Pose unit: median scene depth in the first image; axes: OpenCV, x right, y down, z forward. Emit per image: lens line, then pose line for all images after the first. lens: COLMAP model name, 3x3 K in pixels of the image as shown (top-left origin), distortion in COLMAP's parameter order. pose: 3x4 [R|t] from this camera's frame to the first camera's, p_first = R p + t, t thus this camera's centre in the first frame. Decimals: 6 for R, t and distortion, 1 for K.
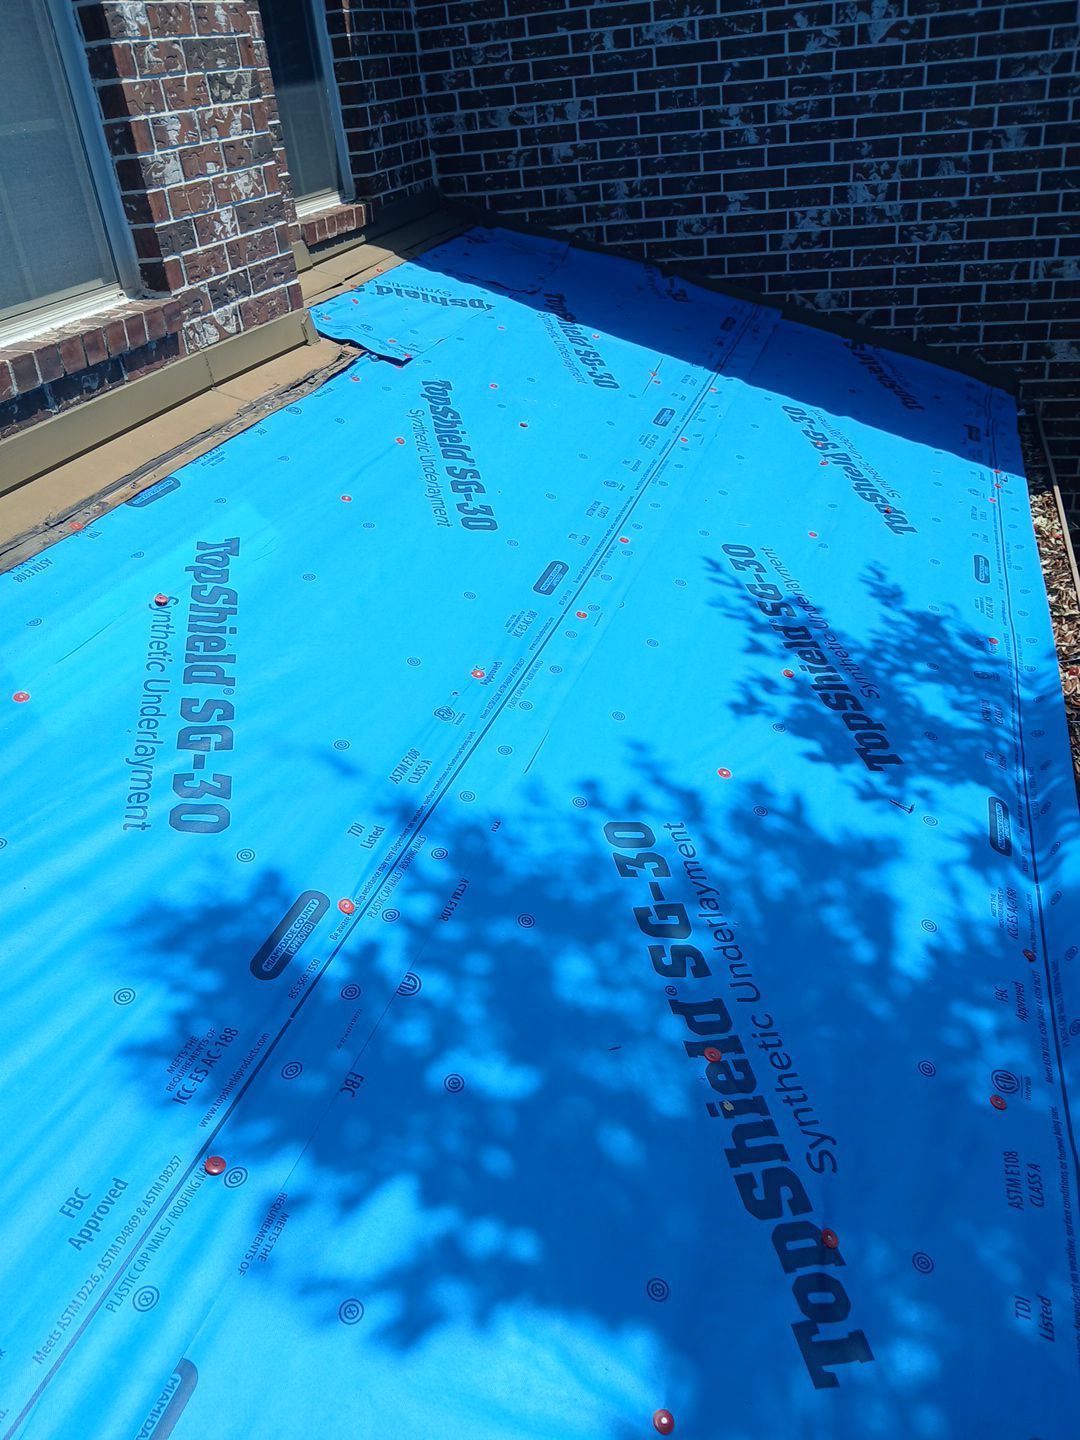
lens RADIAL K [[1169.1, 0, 540.0], [0, 1169.1, 720.0], [0, 0, 1]] dist [0.068256, -0.089235]
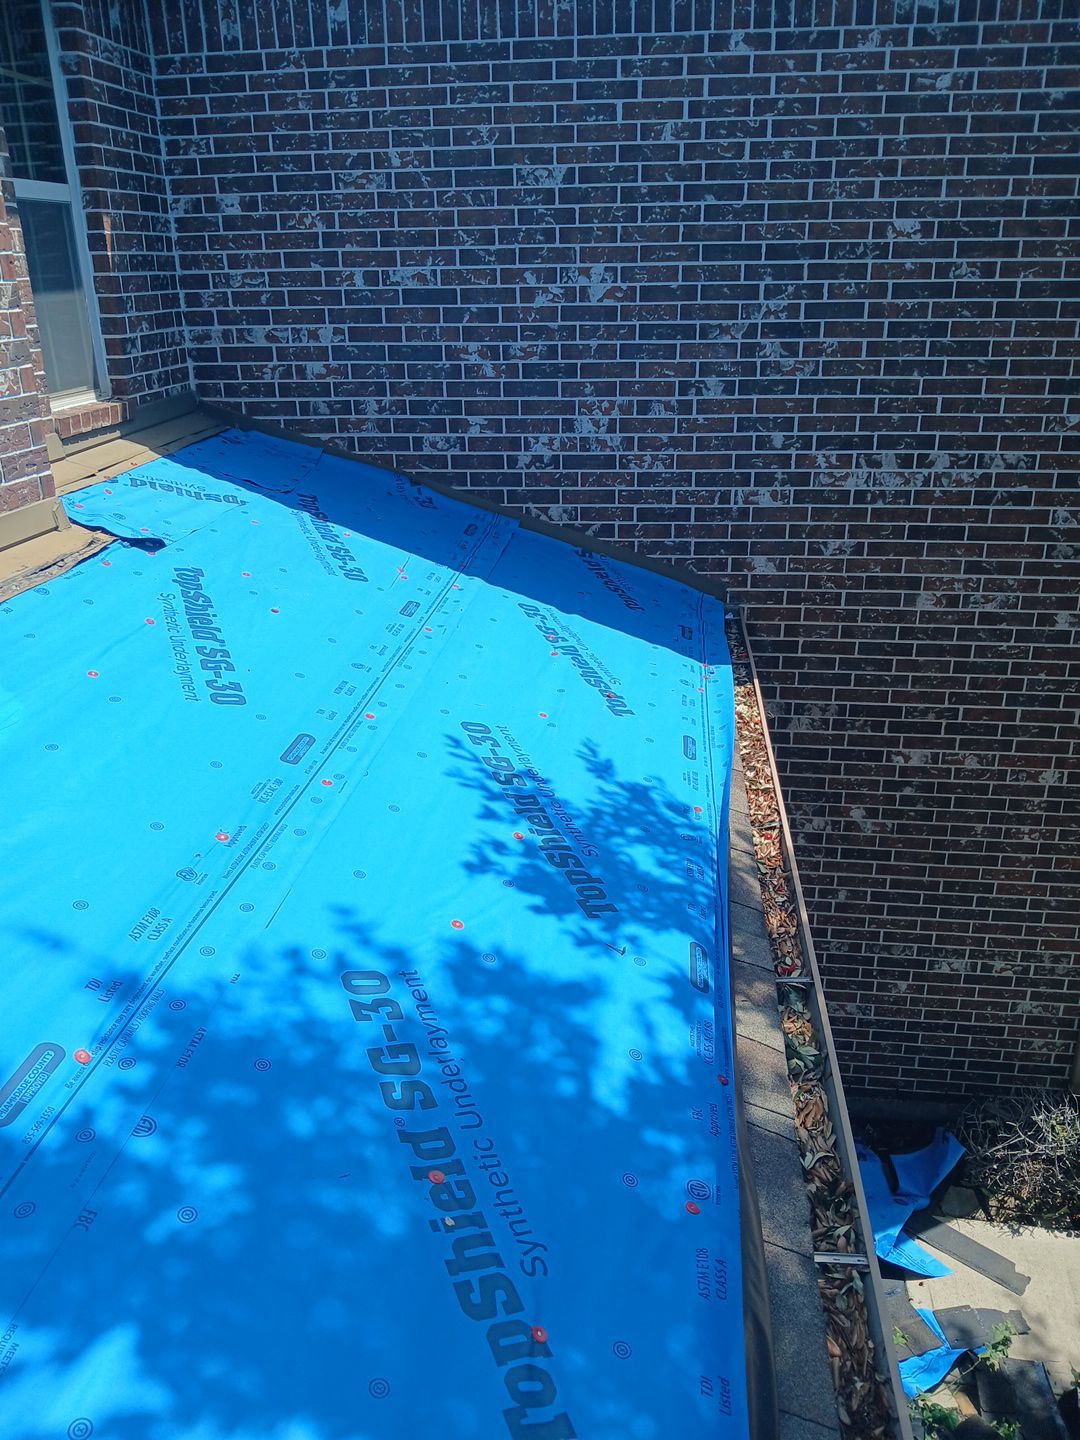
lens RADIAL K [[1203.3, 0, 576.6], [0, 1203.3, 720.5], [0, 0, 1]] dist [0.095222, -0.158948]
pose [[0.975060, 0.009903, 0.221719, 0.011362], [0.026308, 0.986803, -0.159771, 0.029977], [-0.220375, 0.161619, 0.961932, -0.103150]]
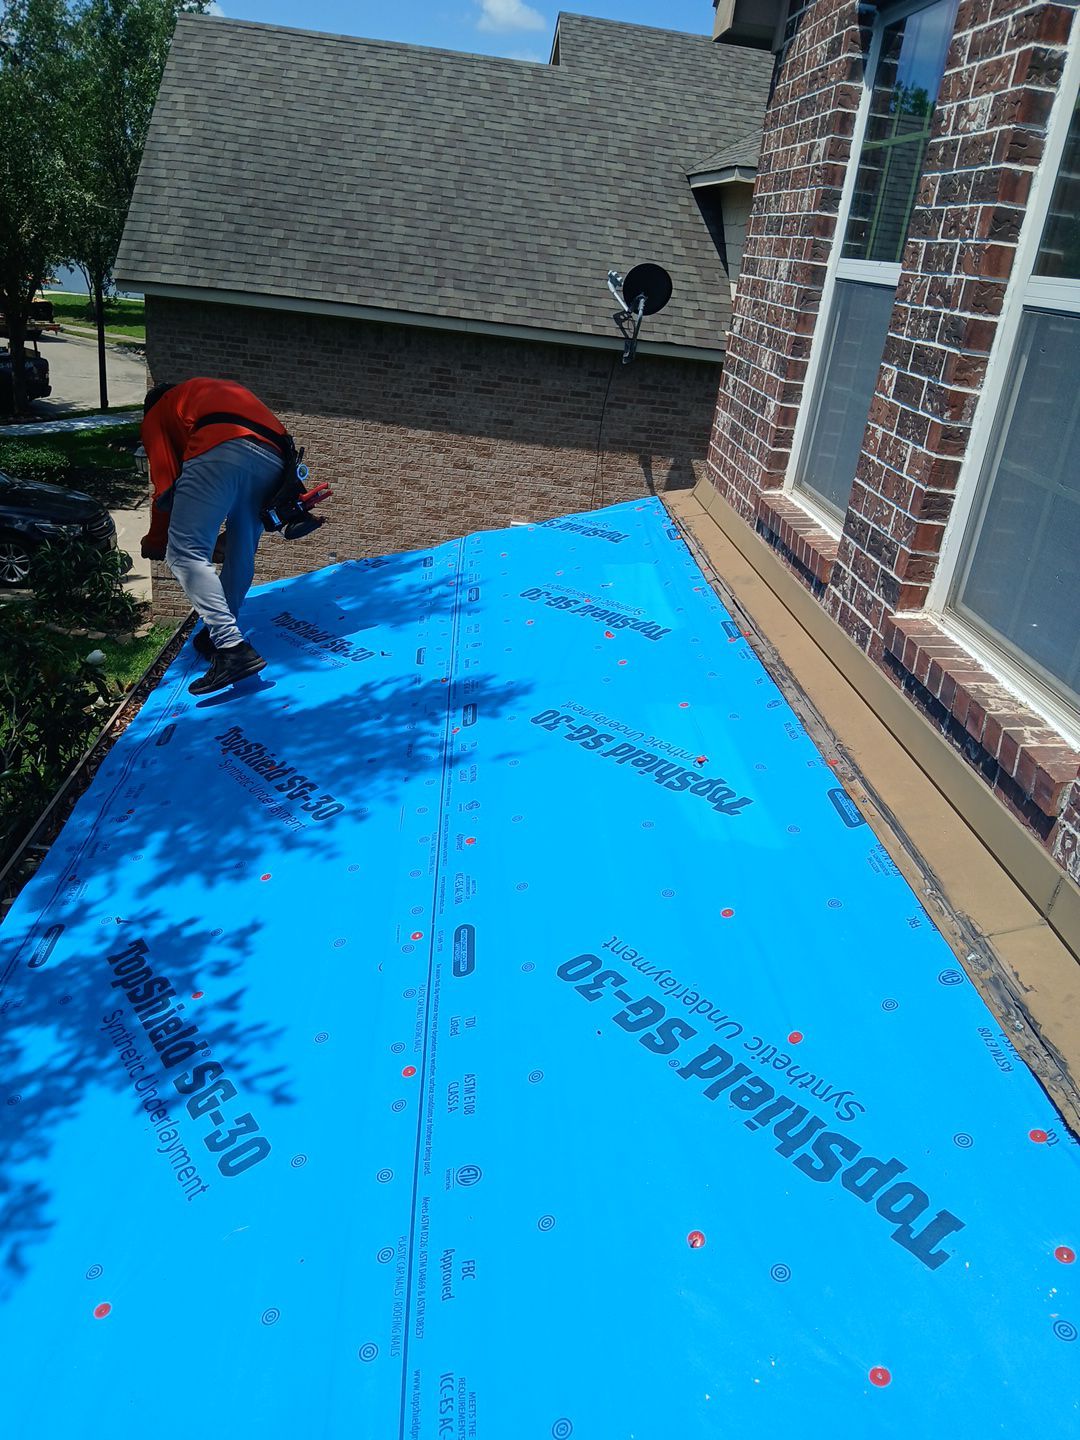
lens RADIAL K [[1102.9, 0, 497.6], [0, 1102.9, 711.7], [0, 0, 1]] dist [0.172231, -0.370669]
pose [[-0.948428, 0.114200, -0.295708, 0.177890], [-0.174939, 0.589371, 0.788694, -0.741162], [0.264351, 0.799750, -0.538998, 1.079698]]
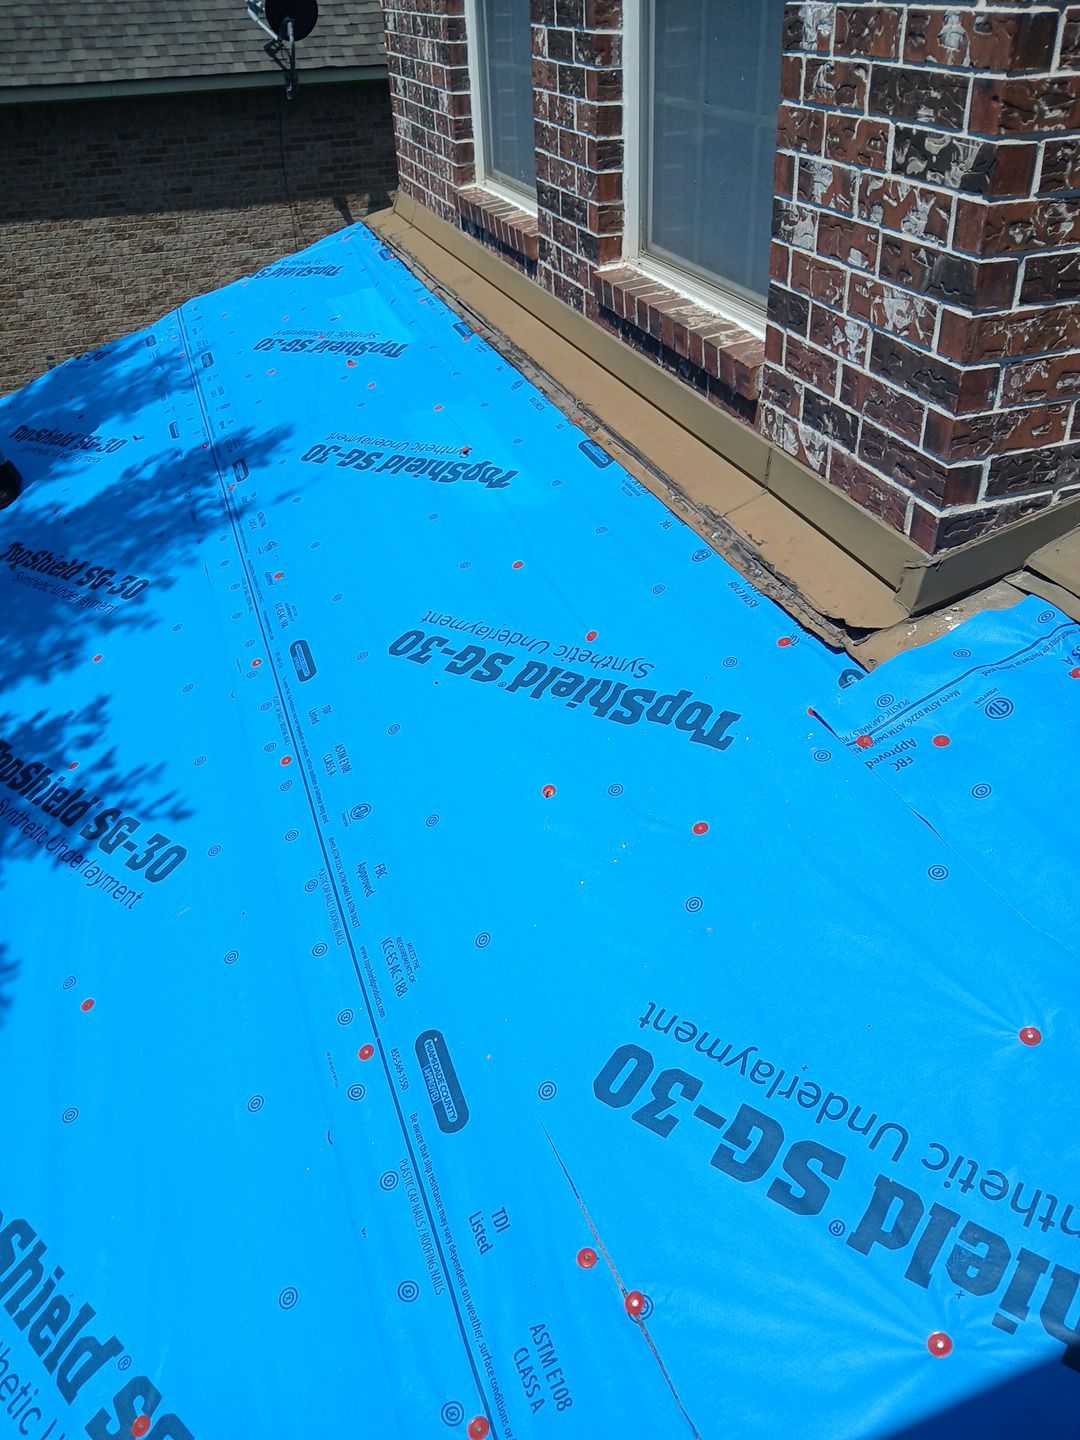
lens RADIAL K [[1106.1, 0, 499.1], [0, 1106.1, 723.3], [0, 0, 1]] dist [0.011179, -0.045217]
pose [[-0.810362, 0.432662, -0.395116, 0.217288], [-0.176983, 0.462097, 0.868990, -0.767749], [0.558561, 0.774125, -0.297892, 1.154035]]
